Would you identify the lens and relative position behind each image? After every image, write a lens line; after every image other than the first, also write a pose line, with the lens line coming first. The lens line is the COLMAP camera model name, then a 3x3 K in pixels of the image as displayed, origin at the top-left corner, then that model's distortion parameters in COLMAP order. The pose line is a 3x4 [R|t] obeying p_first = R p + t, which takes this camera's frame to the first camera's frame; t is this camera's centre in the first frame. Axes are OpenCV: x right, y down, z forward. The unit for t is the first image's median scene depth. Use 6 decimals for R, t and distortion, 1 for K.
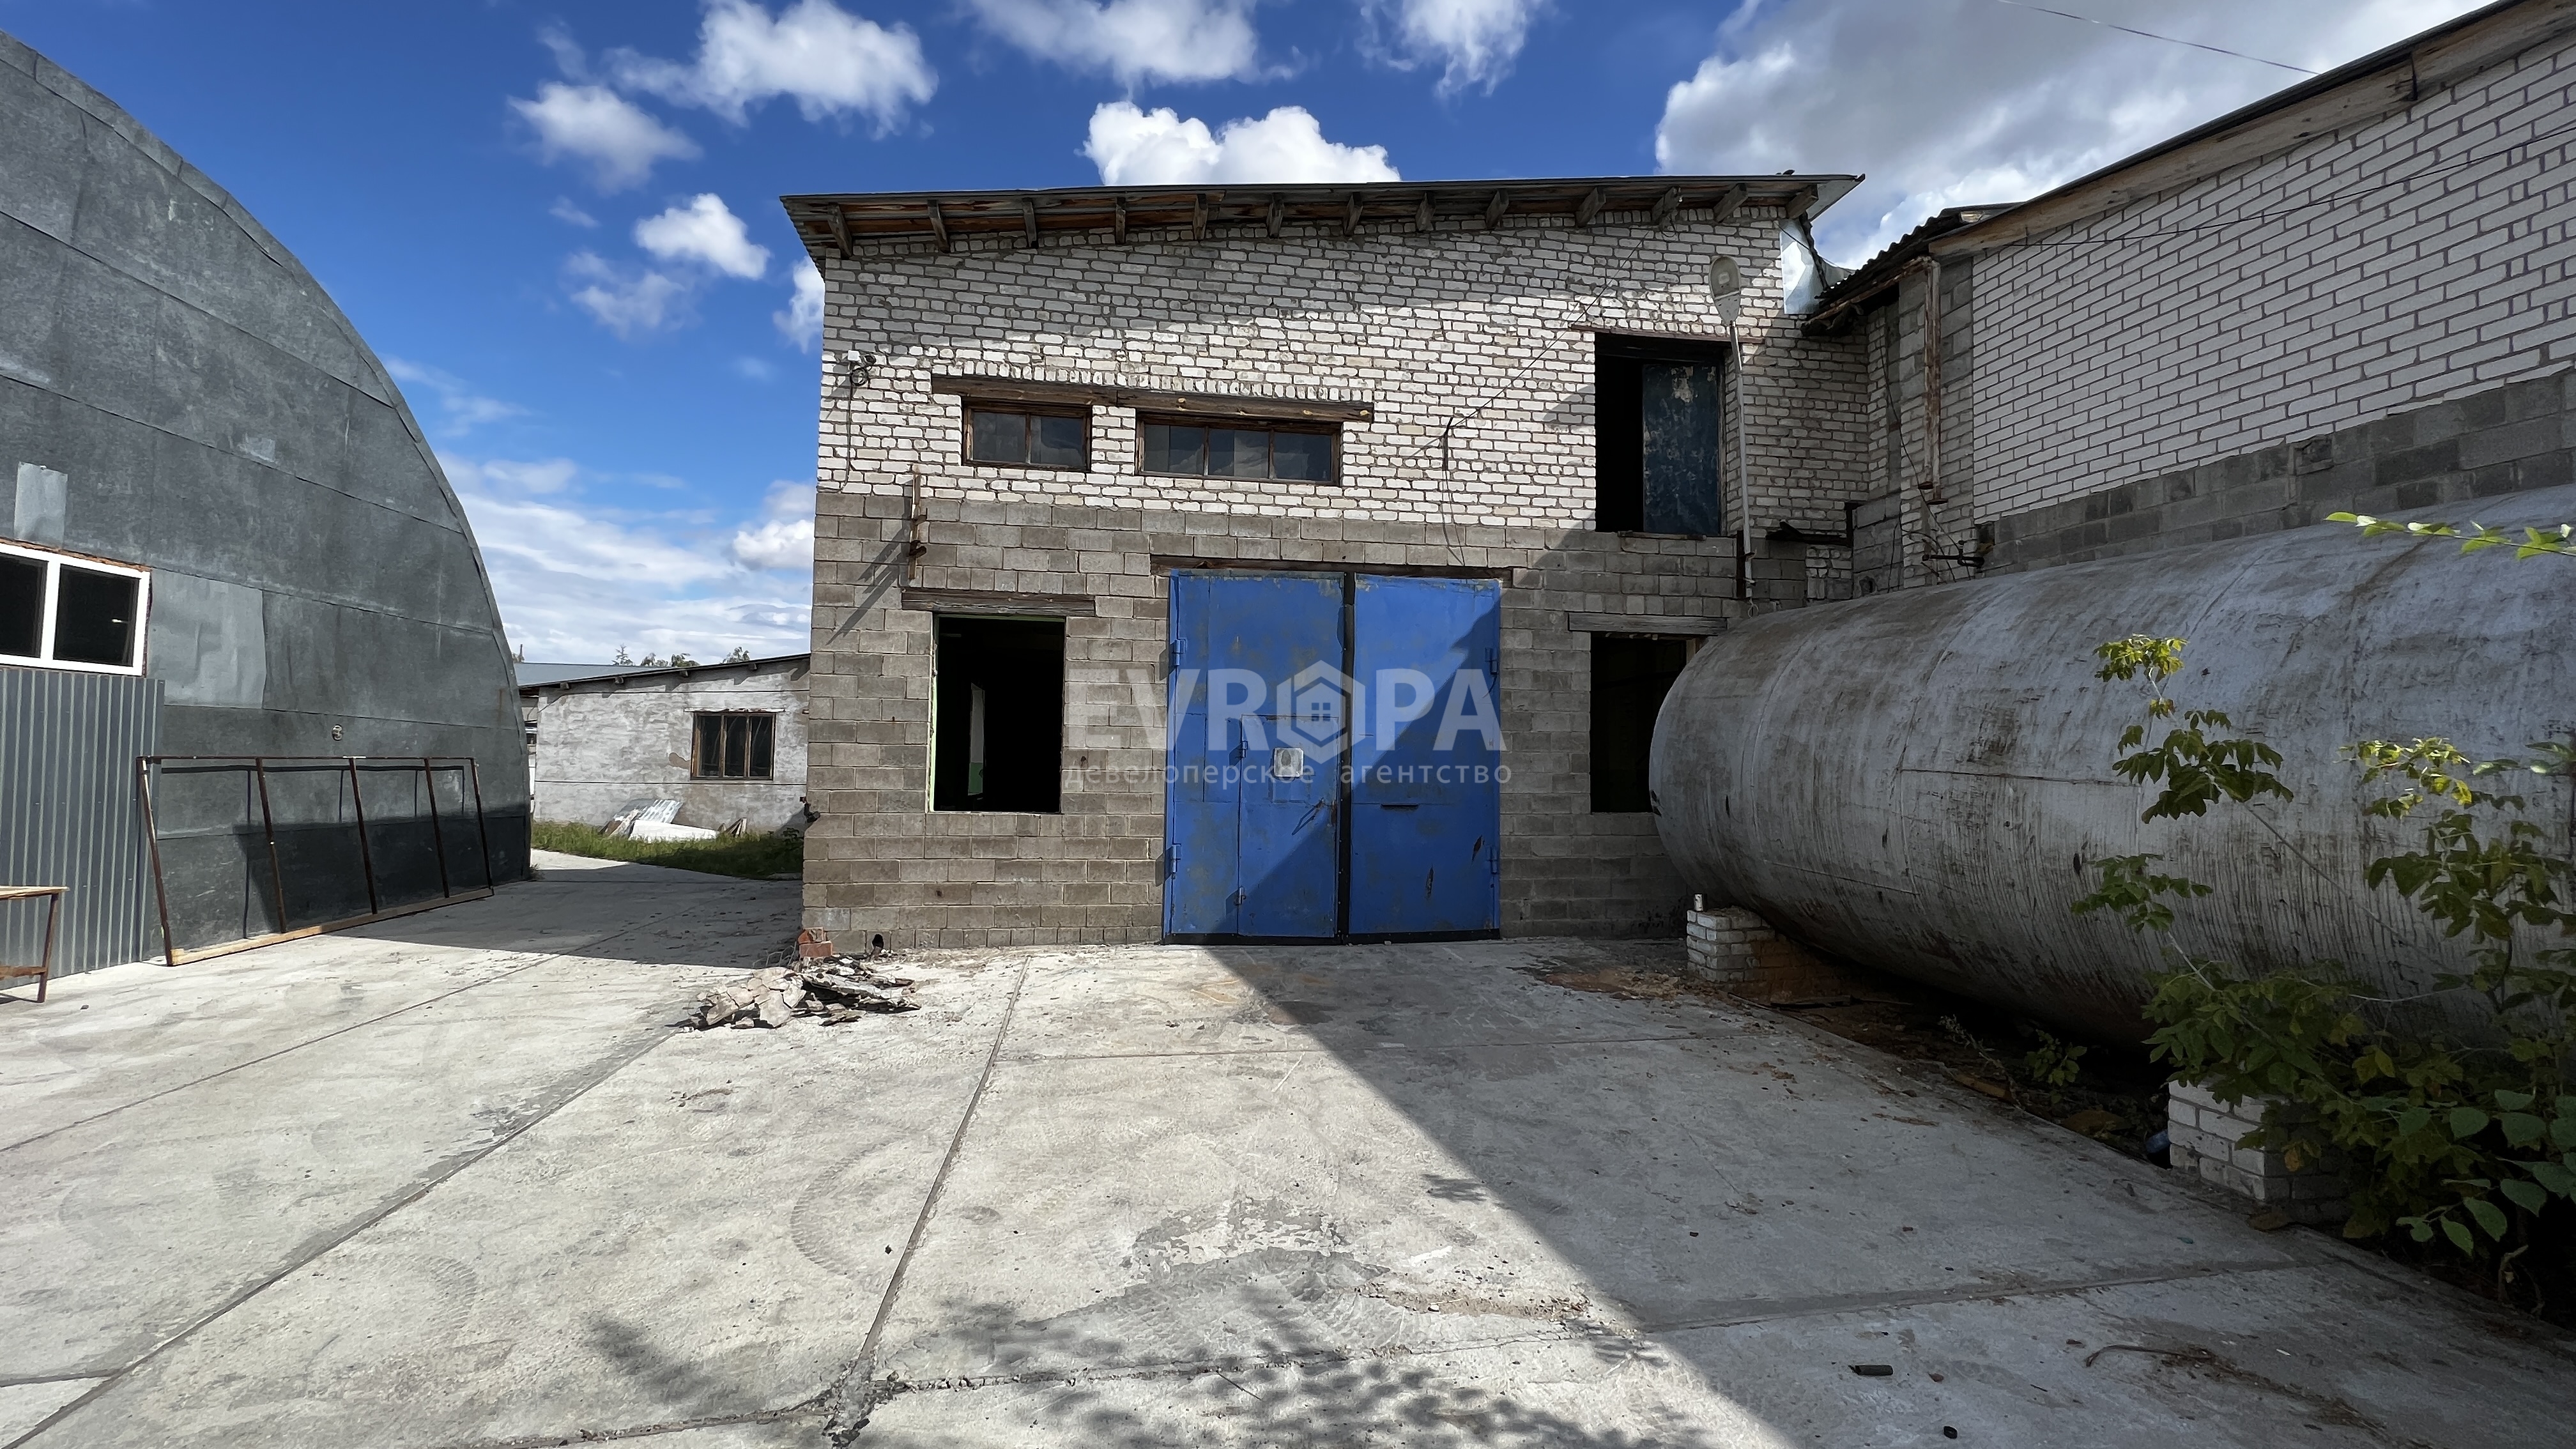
lens RADIAL K [[1030.4, 0, 1279.1], [0, 1030.4, 718.7], [0, 0, 1]] dist [-0.000100, 0.000526]
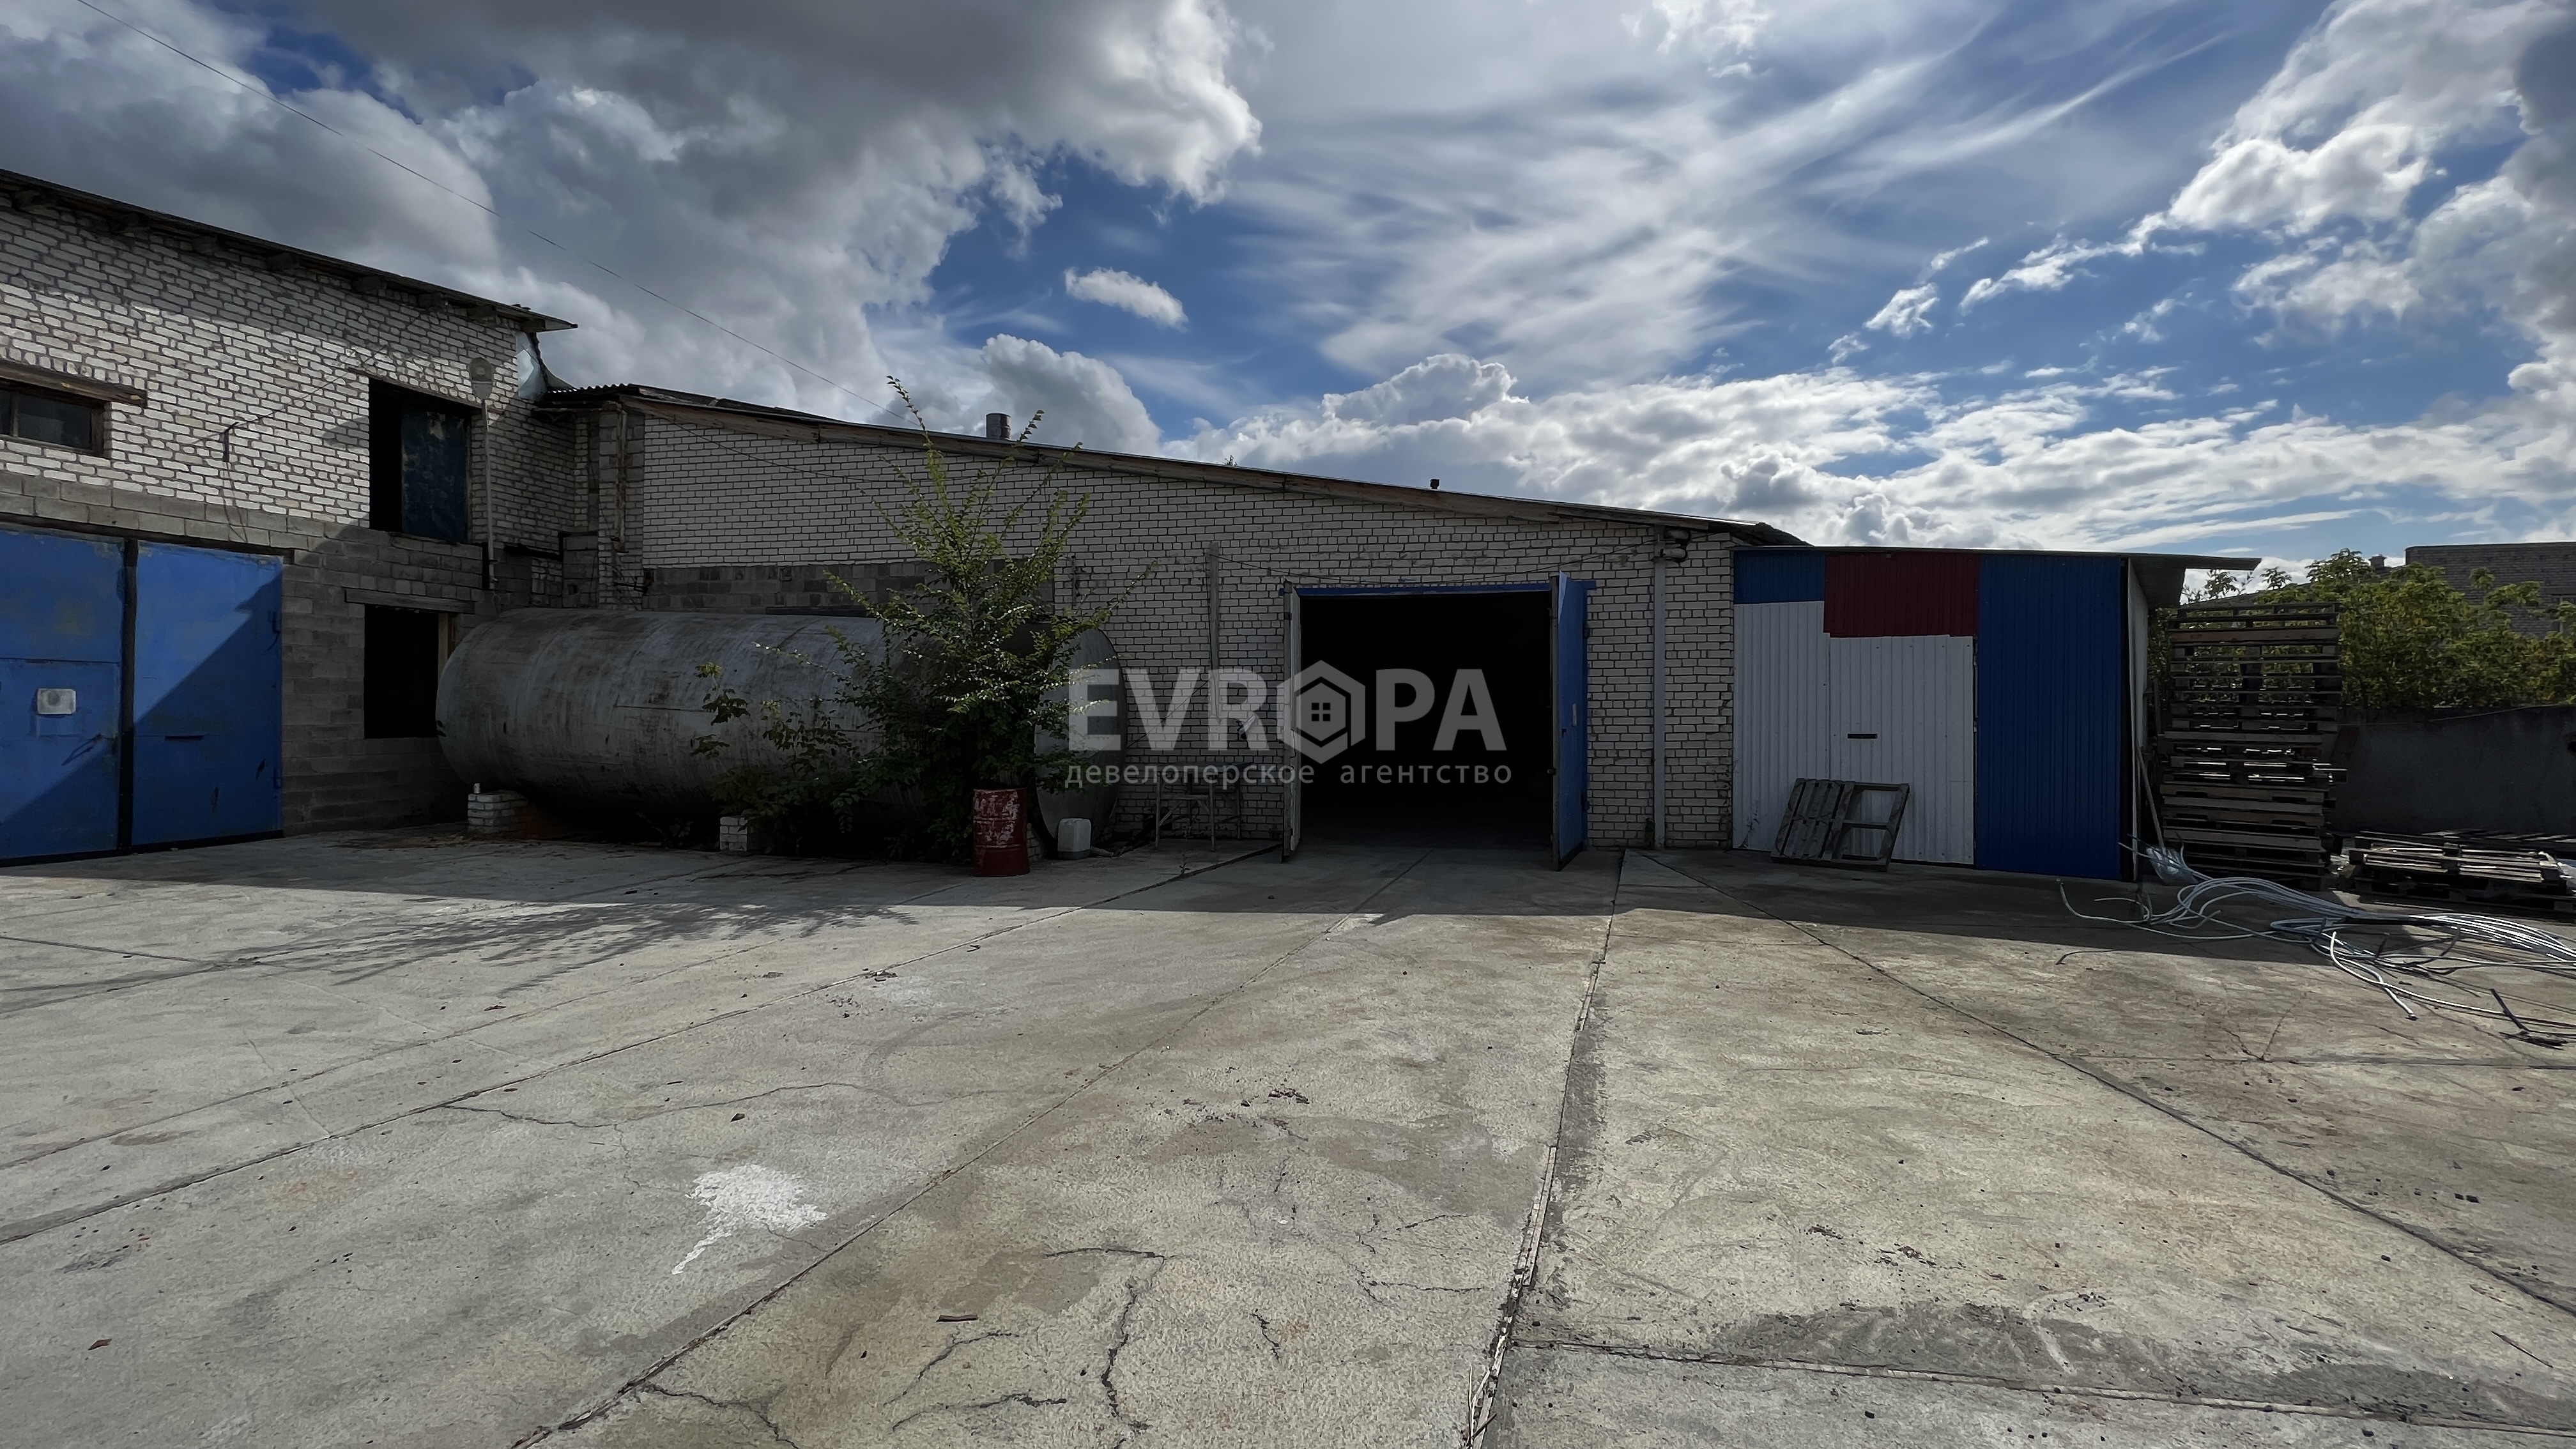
lens RADIAL K [[1030.4, 0, 1279.1], [0, 1030.4, 718.7], [0, 0, 1]] dist [-0.000100, 0.000526]
pose [[0.383782, -0.014380, 0.923312, -0.513617], [-0.043283, 0.998500, 0.033542, -0.033863], [-0.922409, -0.052837, 0.382583, -0.661035]]
